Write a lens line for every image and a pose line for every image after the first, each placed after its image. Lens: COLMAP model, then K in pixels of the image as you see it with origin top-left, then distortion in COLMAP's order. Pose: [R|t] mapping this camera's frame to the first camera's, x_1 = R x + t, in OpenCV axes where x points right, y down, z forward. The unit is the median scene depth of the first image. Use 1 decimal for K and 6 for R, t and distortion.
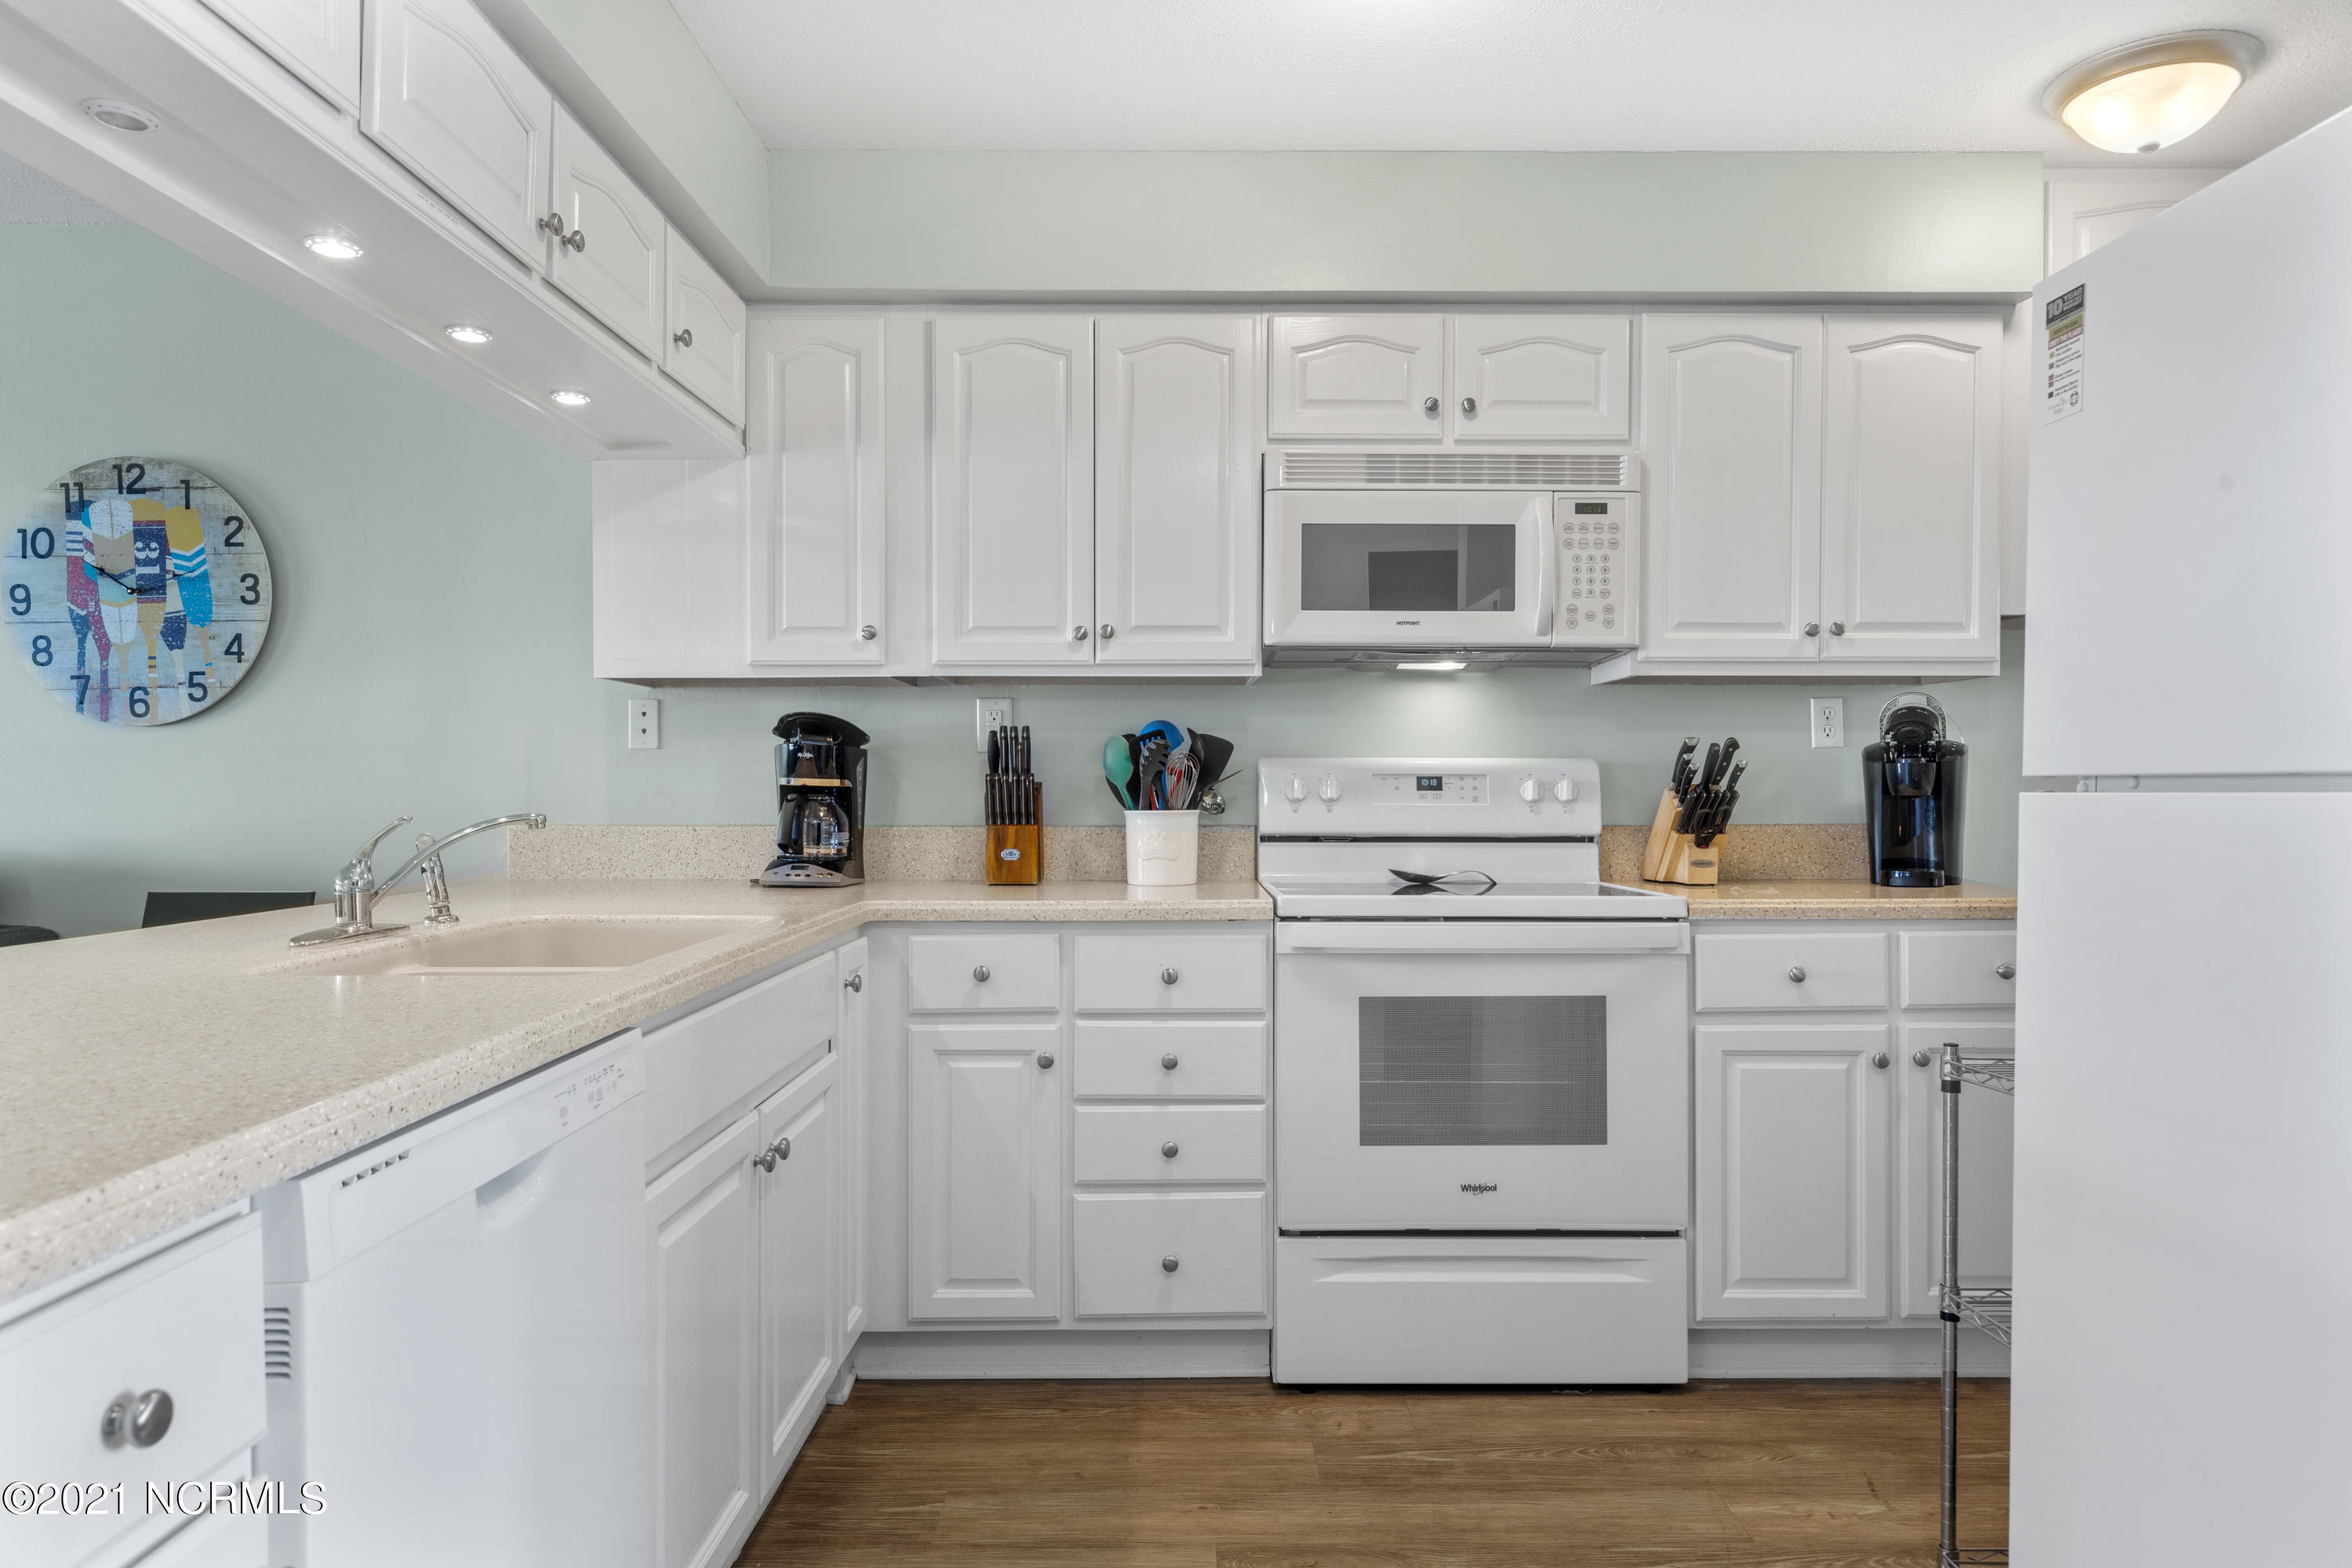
lens RADIAL K [[1553.2, 0, 1175.7], [0, 1553.2, 786.4], [0, 0, 1]] dist [-0.003674, -0.000848]
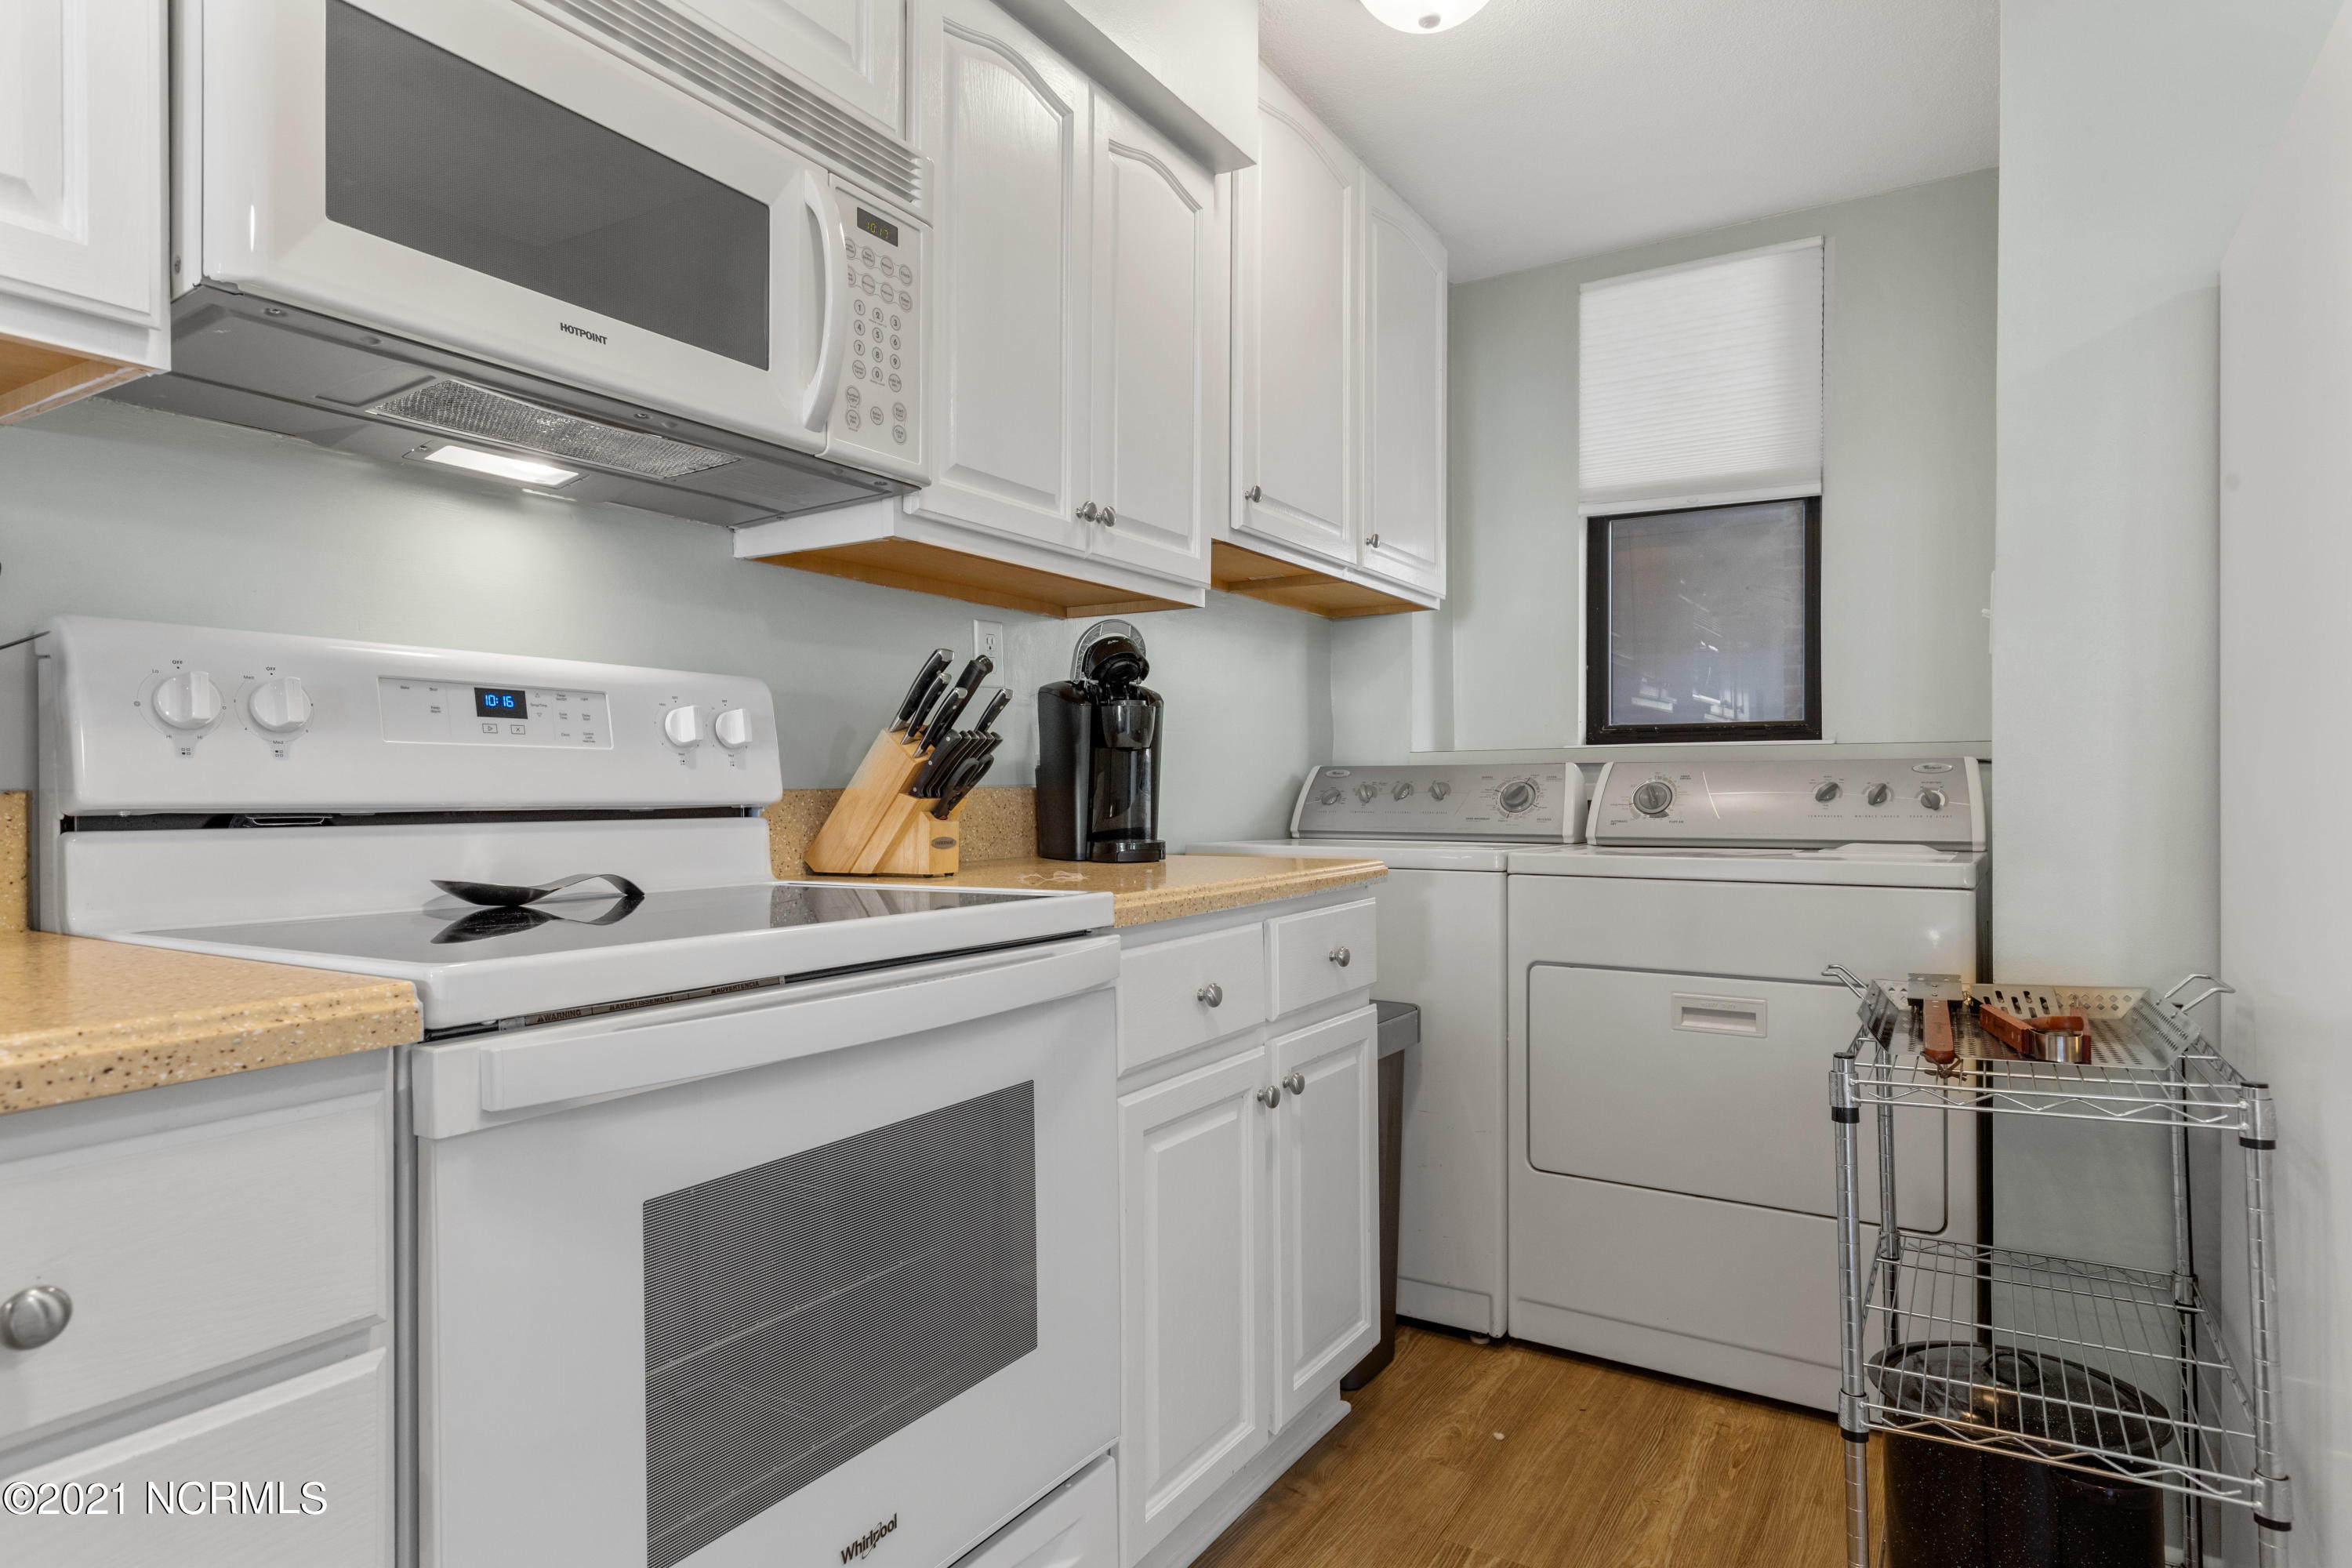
lens RADIAL K [[1310.7, 0, 1188.4], [0, 1310.7, 790.9], [0, 0, 1]] dist [0.008301, 0.000774]
pose [[0.518110, -0.002741, 0.855310, -0.083573], [0.002725, 0.999995, 0.001553, 0.027027], [-0.855310, 0.001526, 0.518115, 0.621900]]
